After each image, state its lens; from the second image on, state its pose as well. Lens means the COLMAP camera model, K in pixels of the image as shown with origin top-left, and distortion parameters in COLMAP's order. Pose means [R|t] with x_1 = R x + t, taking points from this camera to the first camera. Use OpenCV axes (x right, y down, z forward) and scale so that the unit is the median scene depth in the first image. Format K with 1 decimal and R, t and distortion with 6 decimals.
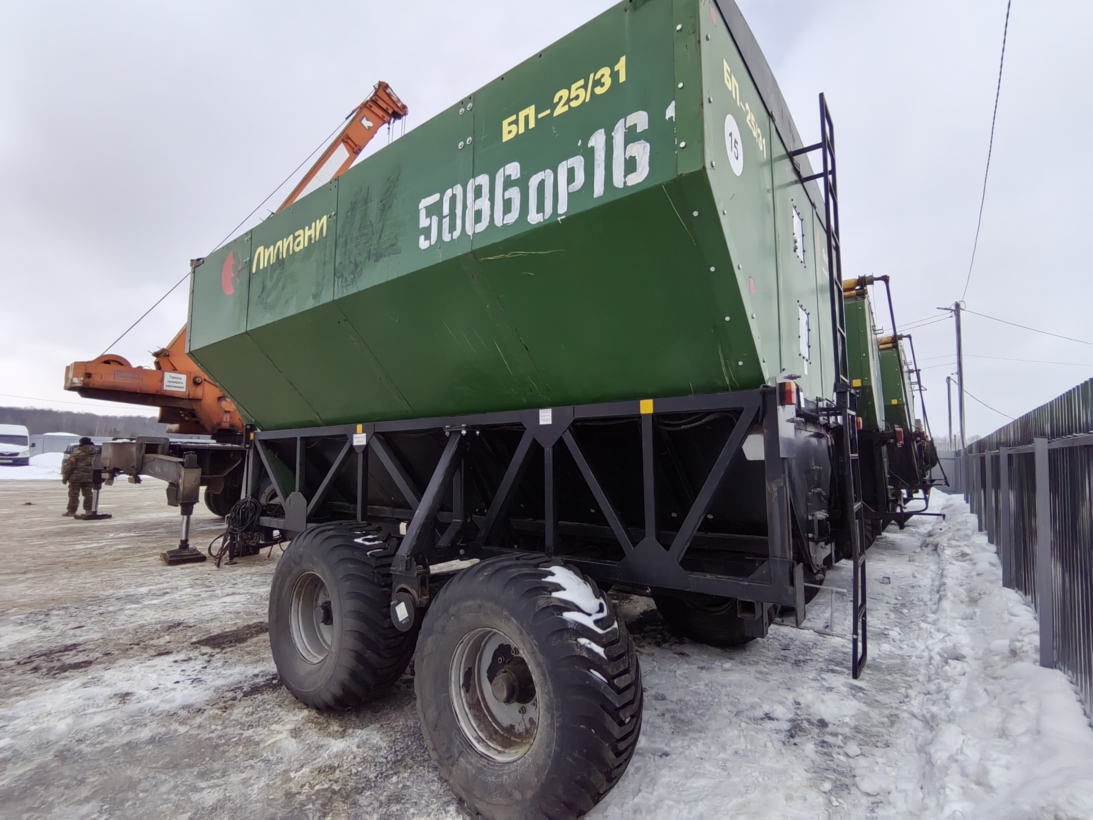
lens RADIAL K [[508.8, 0, 551.5], [0, 508.8, 412.9], [0, 0, 1]] dist [0.002195, -0.009018]
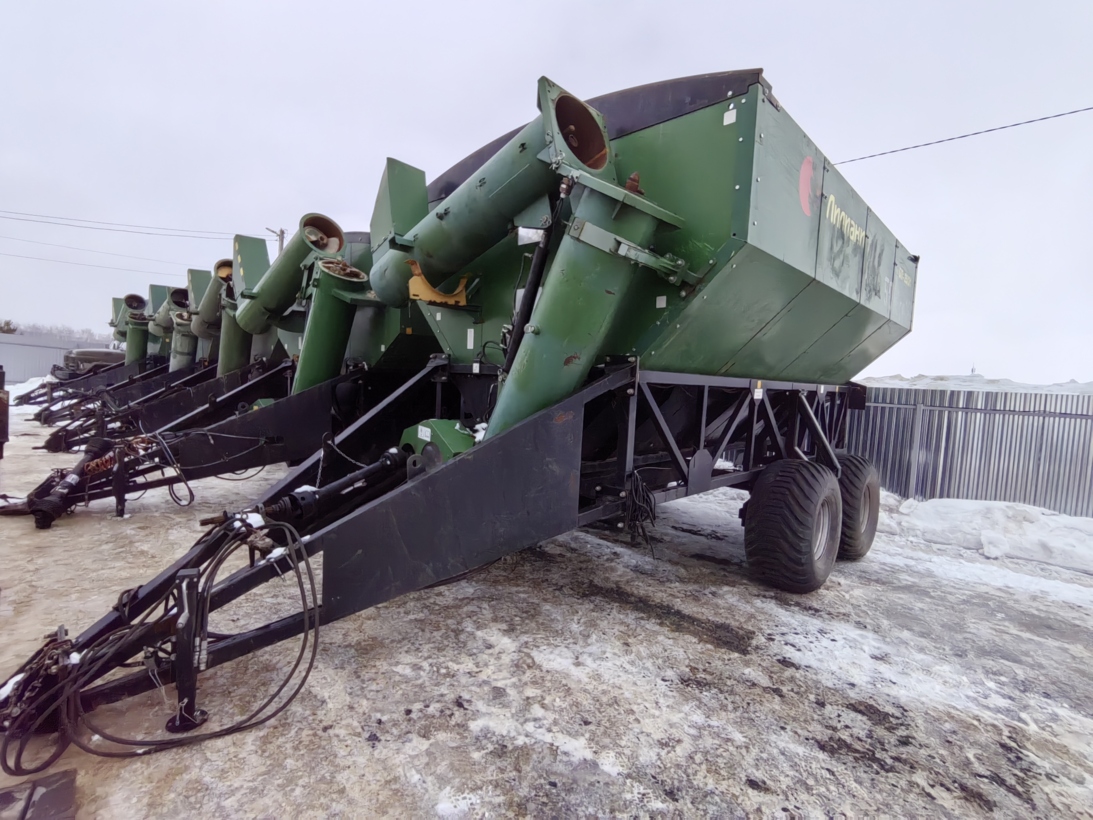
lens RADIAL K [[508.8, 0, 567.3], [0, 508.8, 403.7], [0, 0, 1]] dist [0.002195, -0.009018]
pose [[0.109393, -0.057604, 0.992328, -1.635801], [-0.173223, 0.981938, 0.076097, 0.064799], [-0.978788, -0.180219, 0.097439, 1.378116]]
